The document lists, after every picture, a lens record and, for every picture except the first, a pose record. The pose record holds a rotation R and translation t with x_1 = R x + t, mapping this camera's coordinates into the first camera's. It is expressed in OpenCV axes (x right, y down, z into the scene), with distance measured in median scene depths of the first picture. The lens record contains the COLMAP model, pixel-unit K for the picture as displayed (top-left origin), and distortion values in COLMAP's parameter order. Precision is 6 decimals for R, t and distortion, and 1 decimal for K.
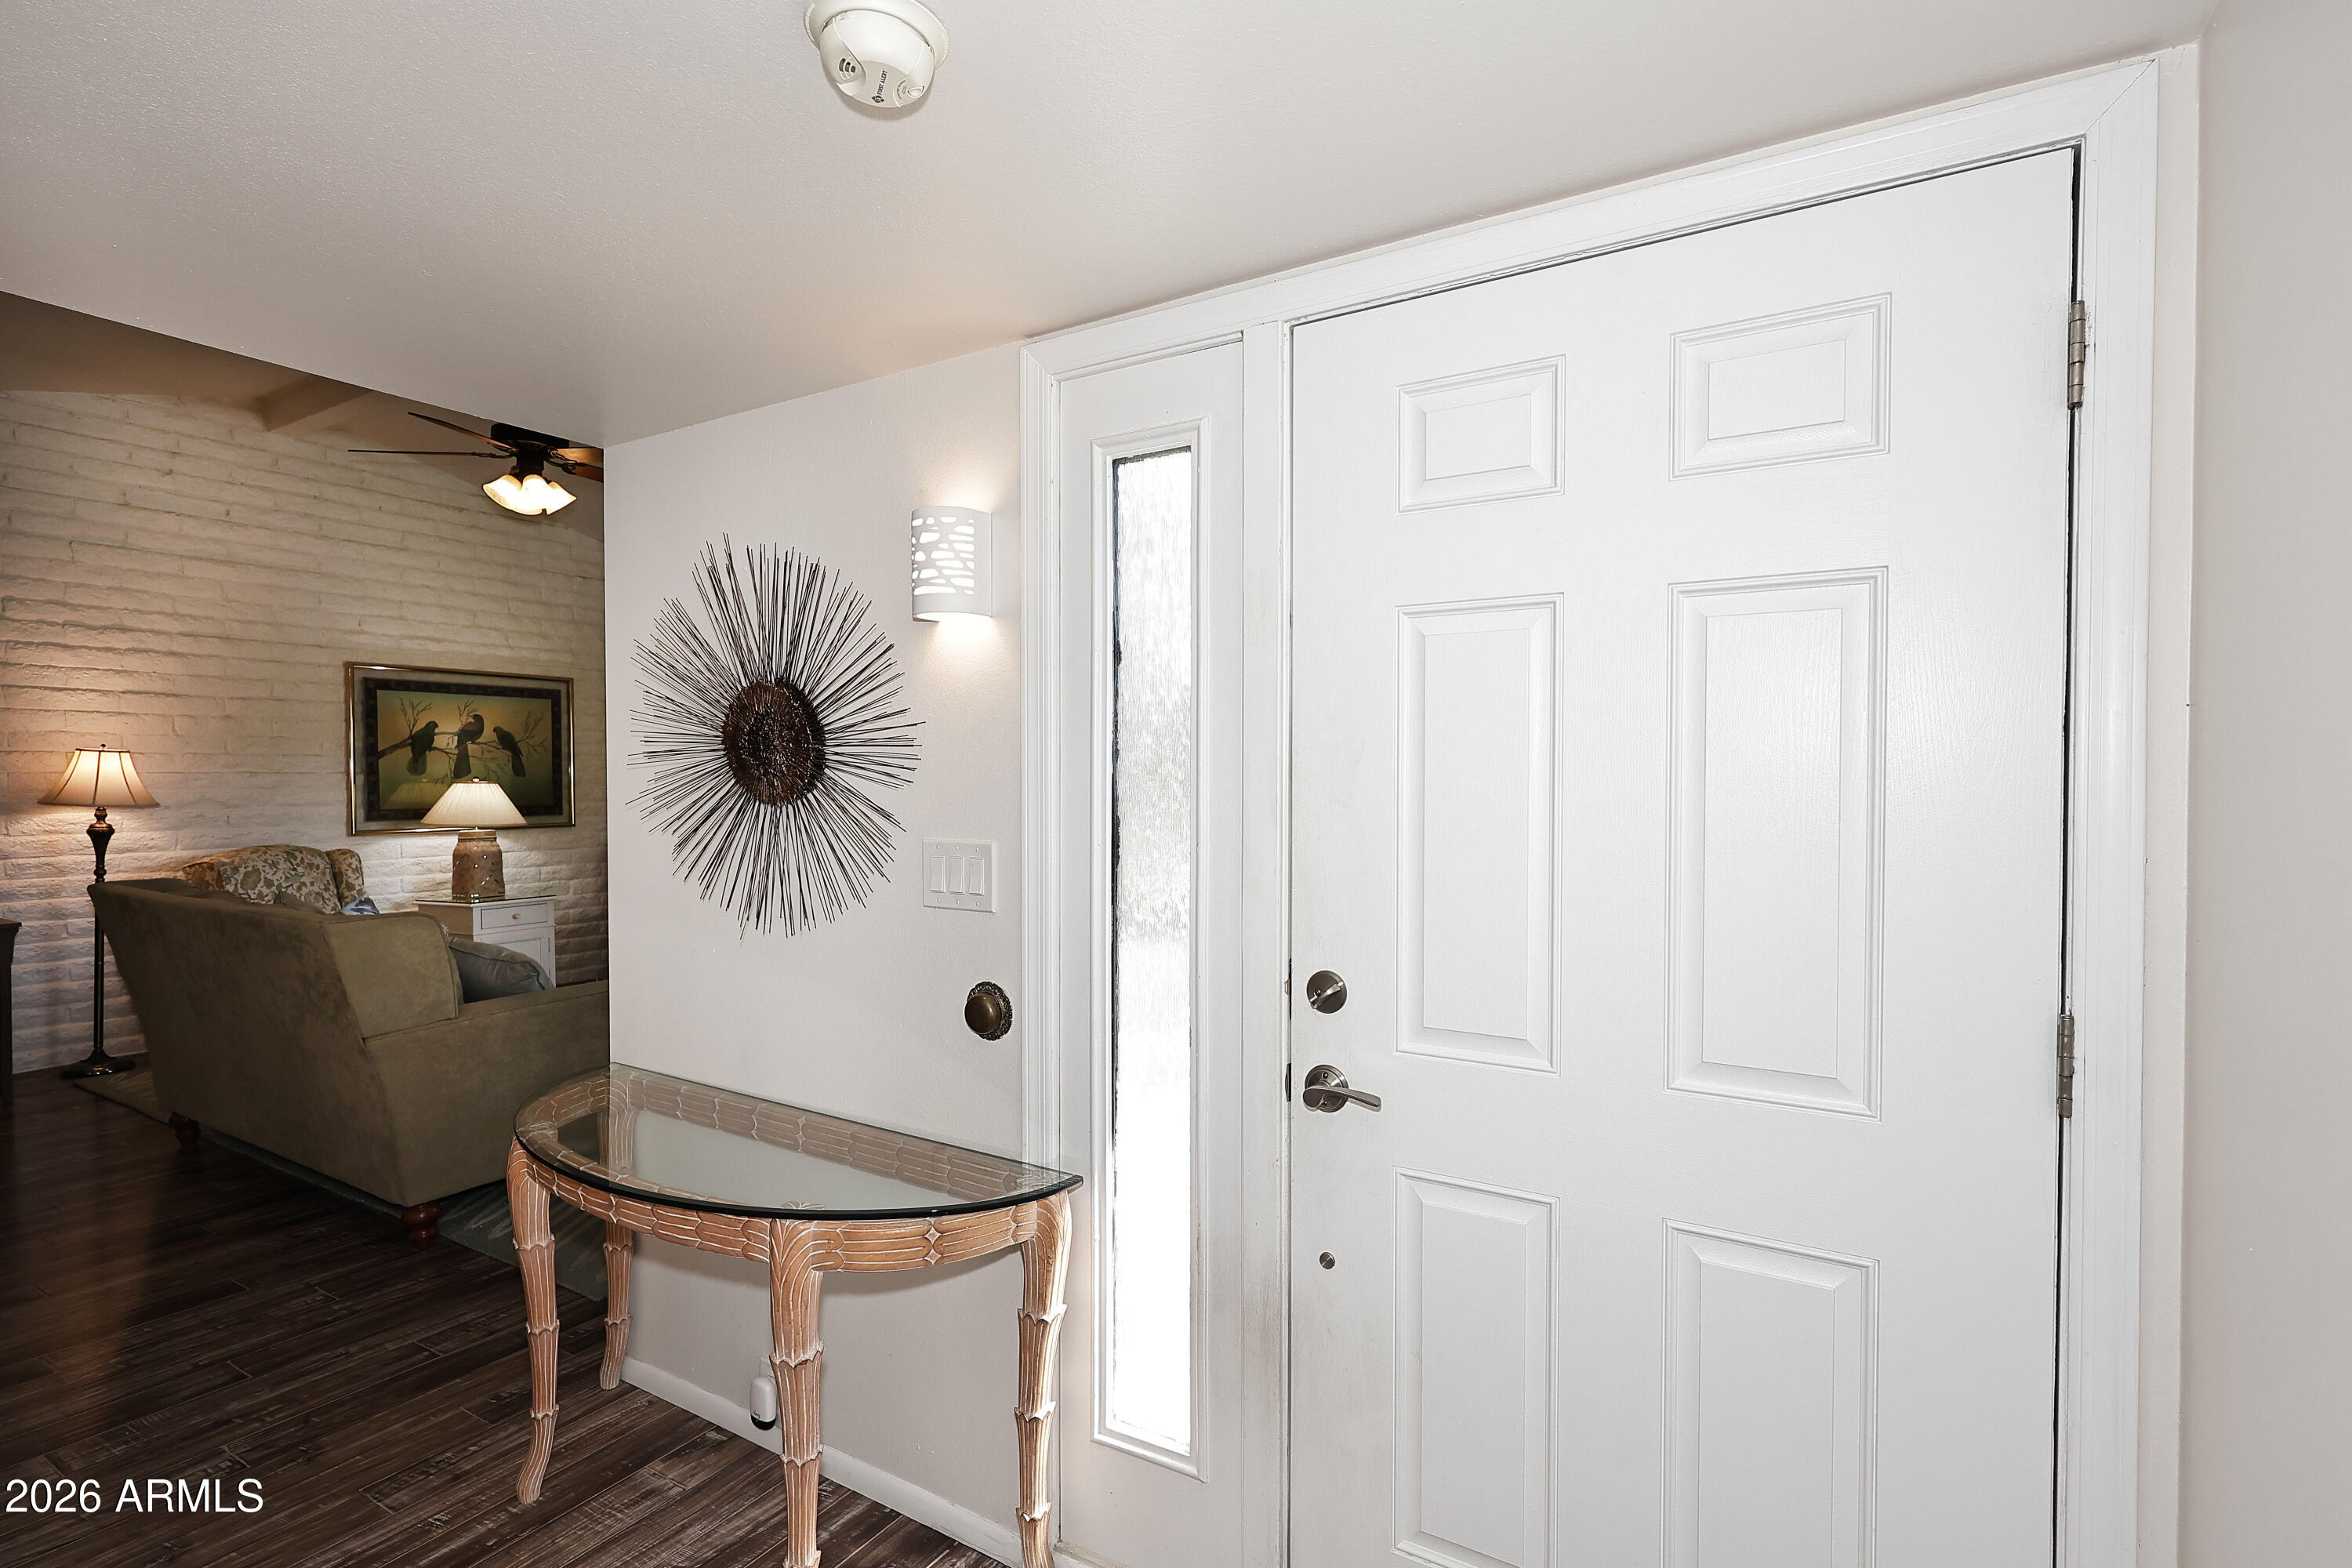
lens RADIAL K [[1096.8, 0, 1179.4], [0, 1096.8, 792.9], [0, 0, 1]] dist [0.001019, 0.000420]
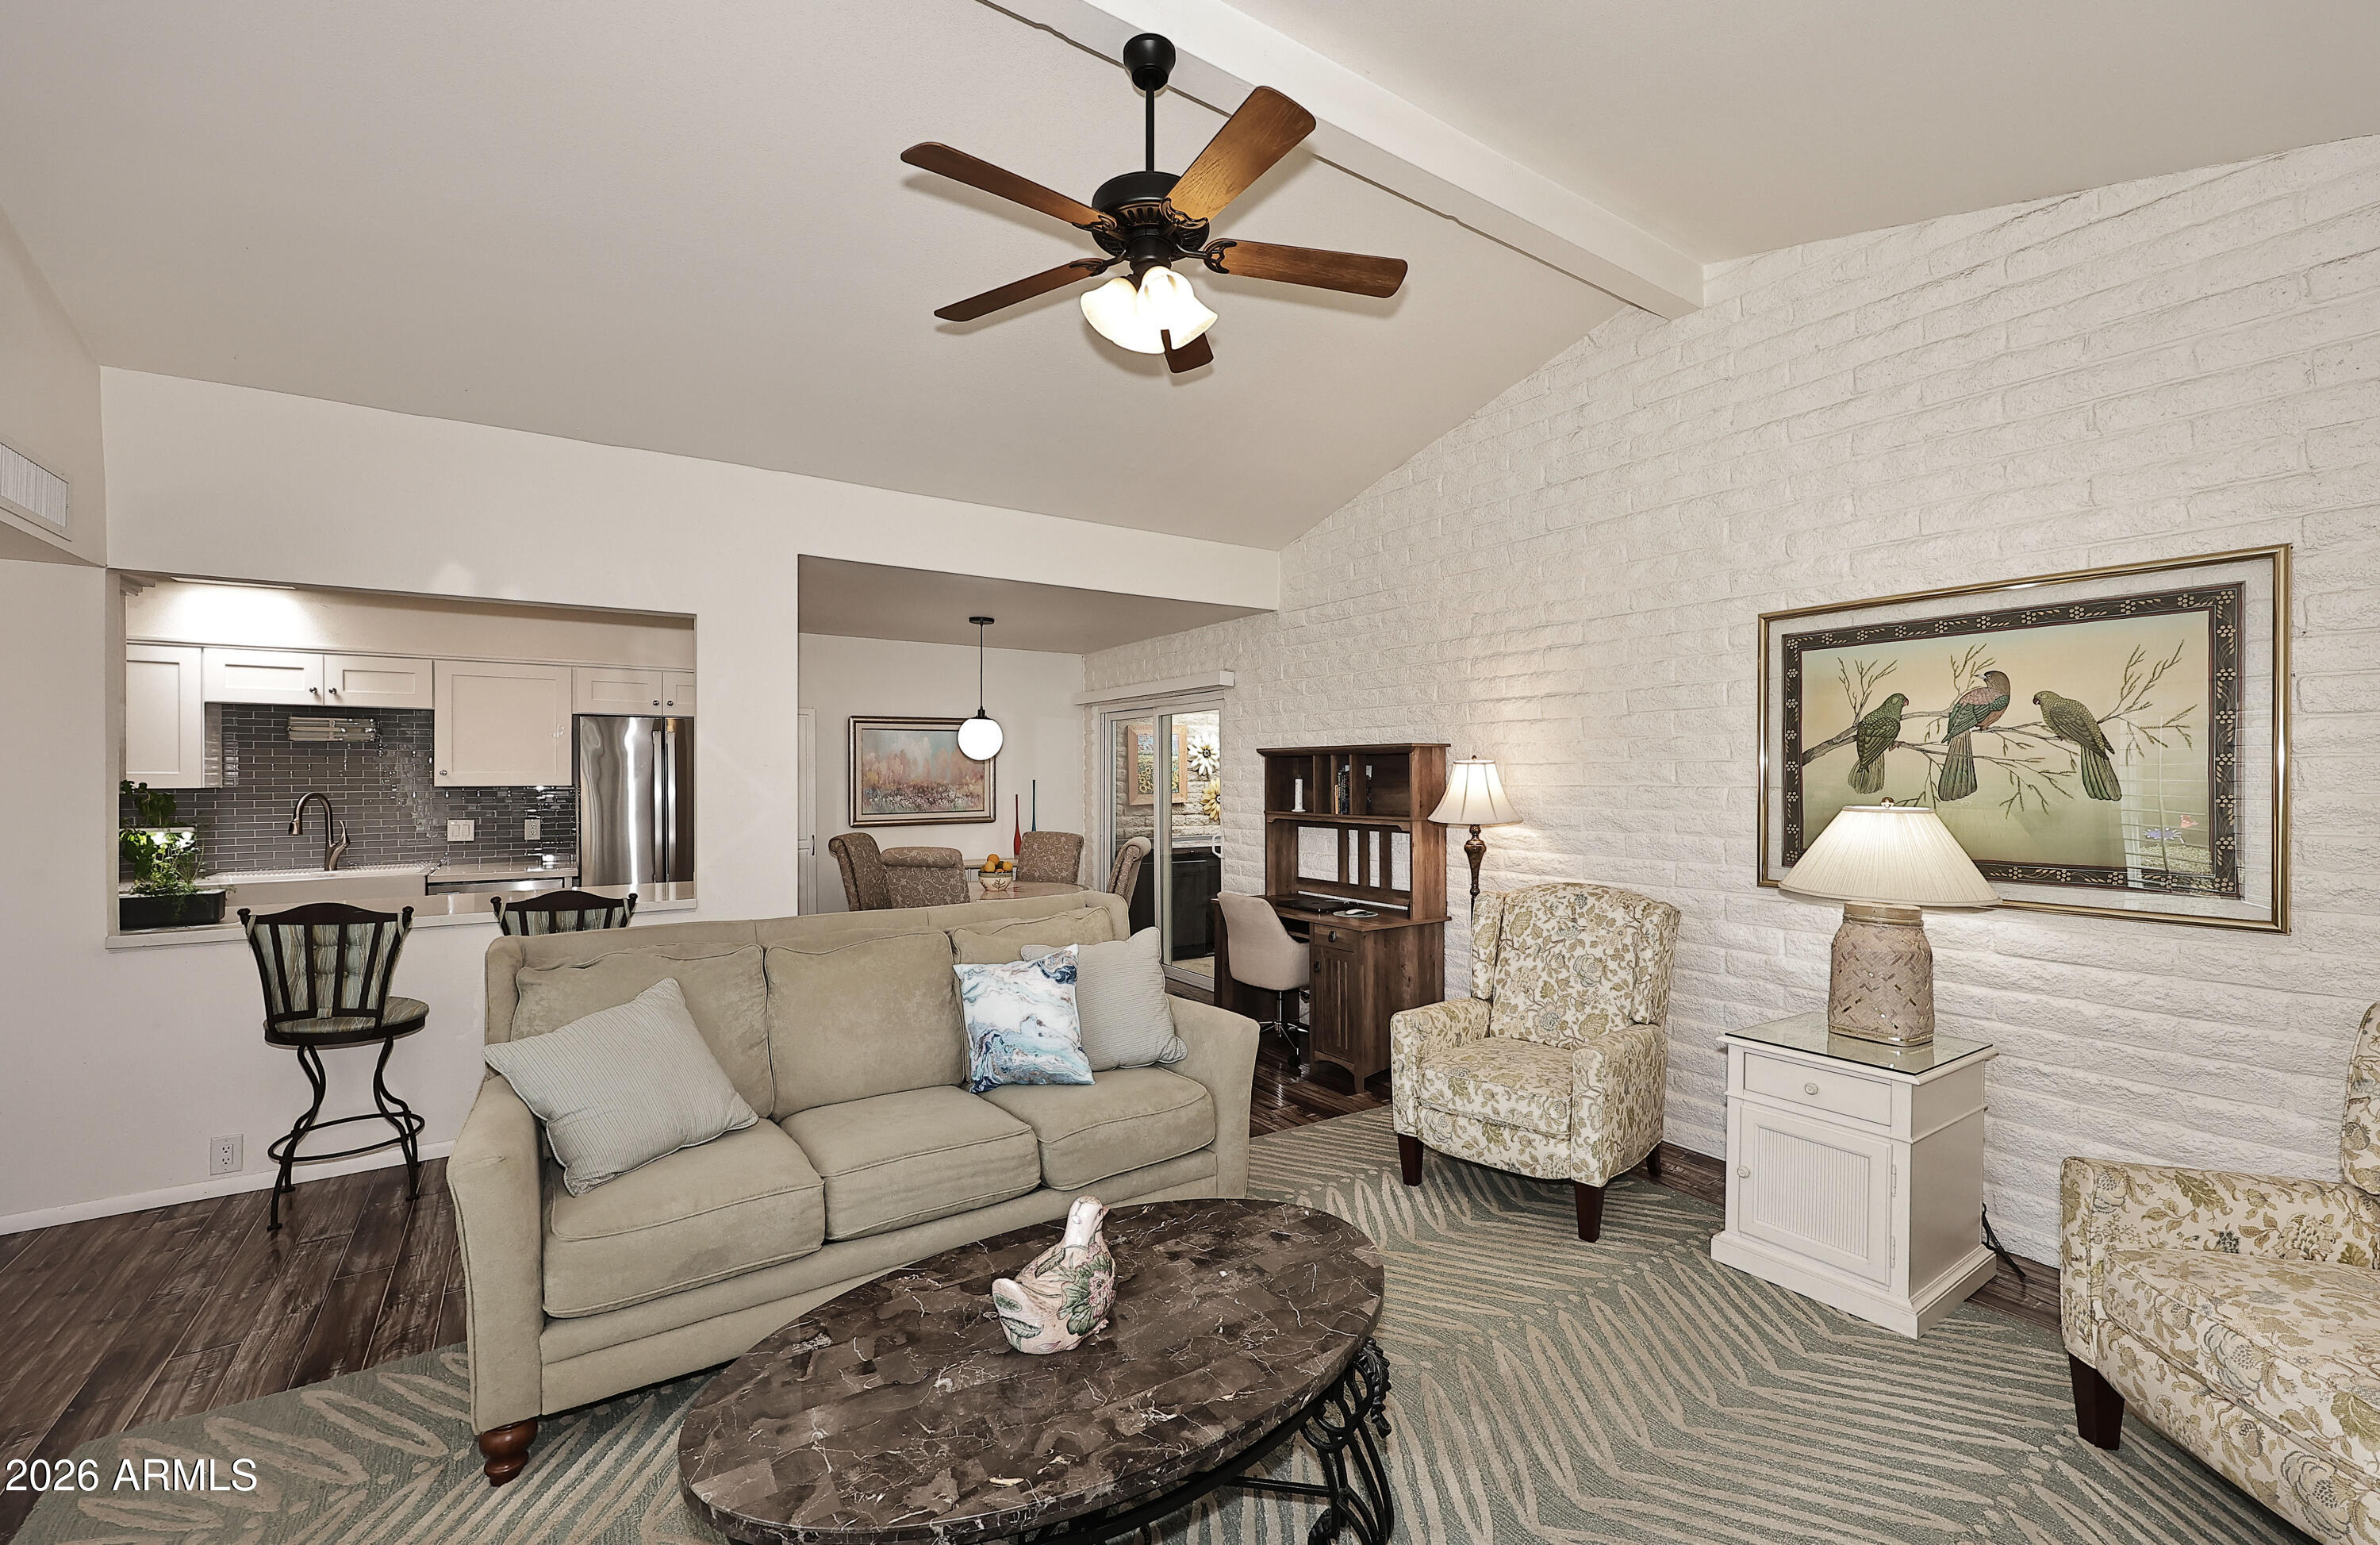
lens RADIAL K [[967.4, 0, 1190.0], [0, 967.4, 772.5], [0, 0, 1]] dist [0.001689, 0.000228]
pose [[-0.420063, -0.002562, -0.907491, -0.108406], [-0.015042, 0.999878, 0.004140, -0.025383], [0.907370, 0.015390, -0.420050, 0.970437]]
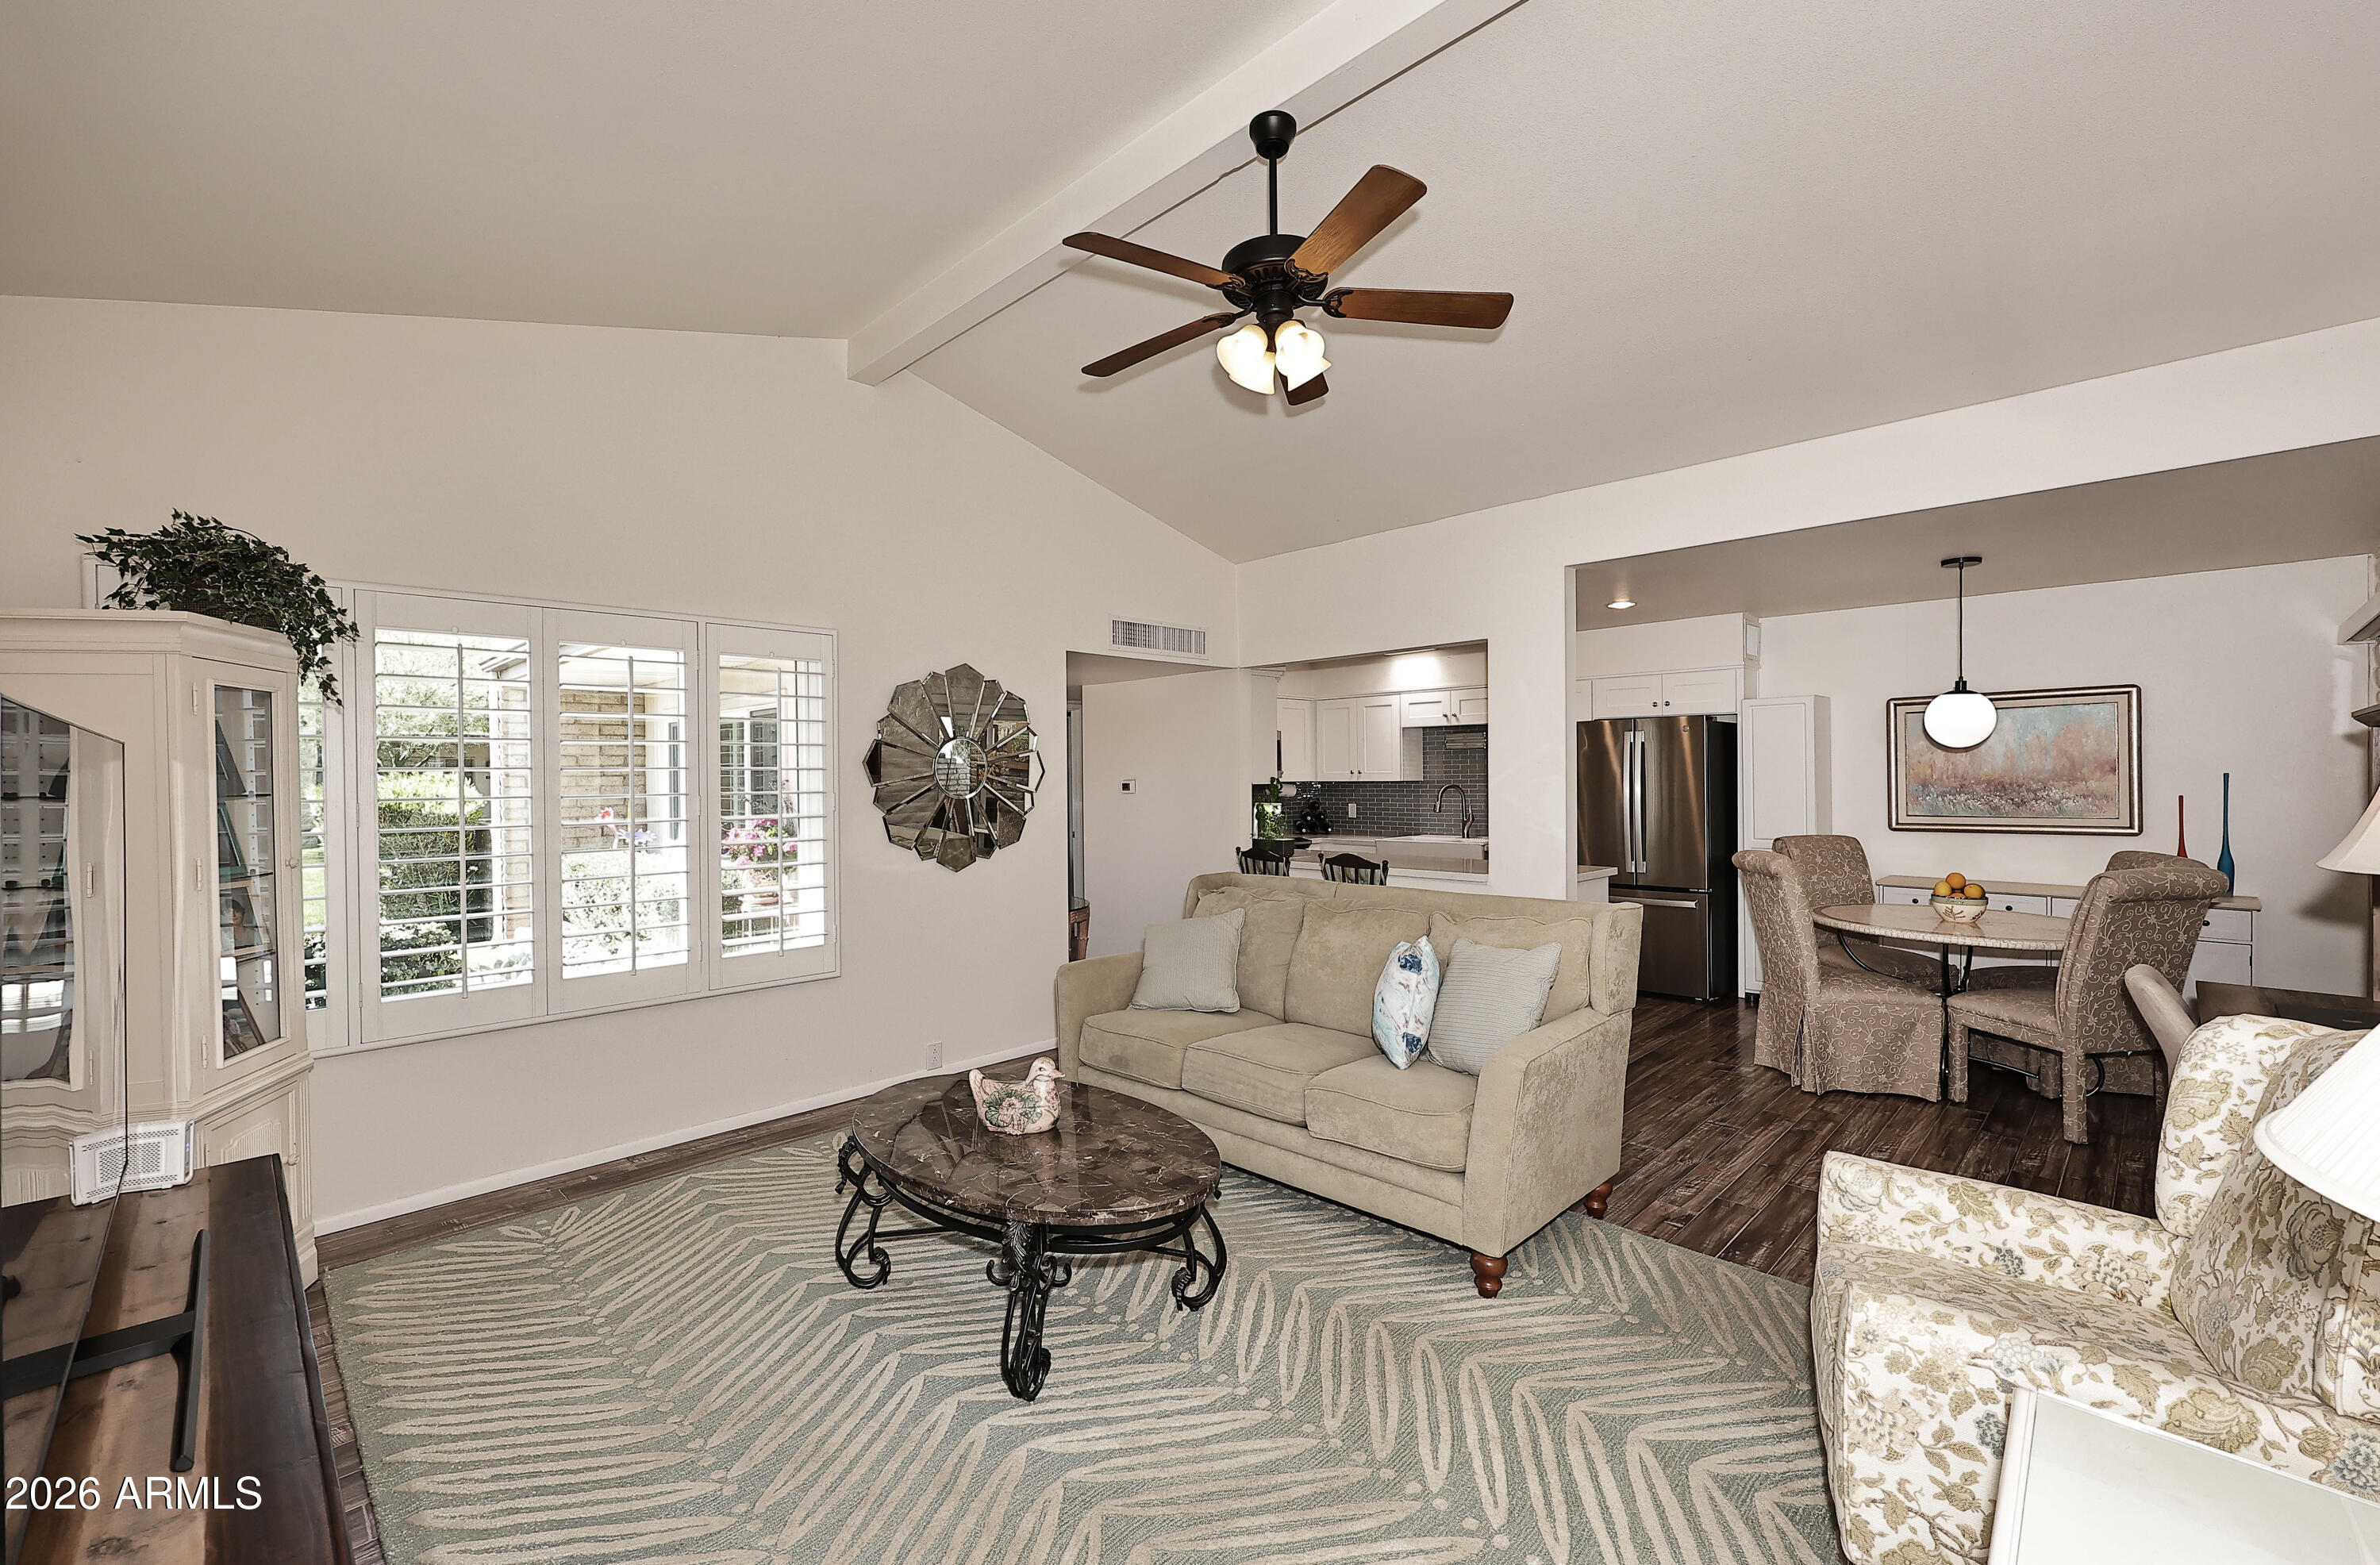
lens RADIAL K [[979.0, 0, 1190.0], [0, 979.0, 782.5], [0, 0, 1]] dist [-0.001366, -0.000121]
pose [[-0.974989, 0.006802, 0.222148, -0.524648], [0.012355, 0.999645, 0.023617, -0.029491], [-0.221909, 0.025771, -0.974727, 1.238915]]
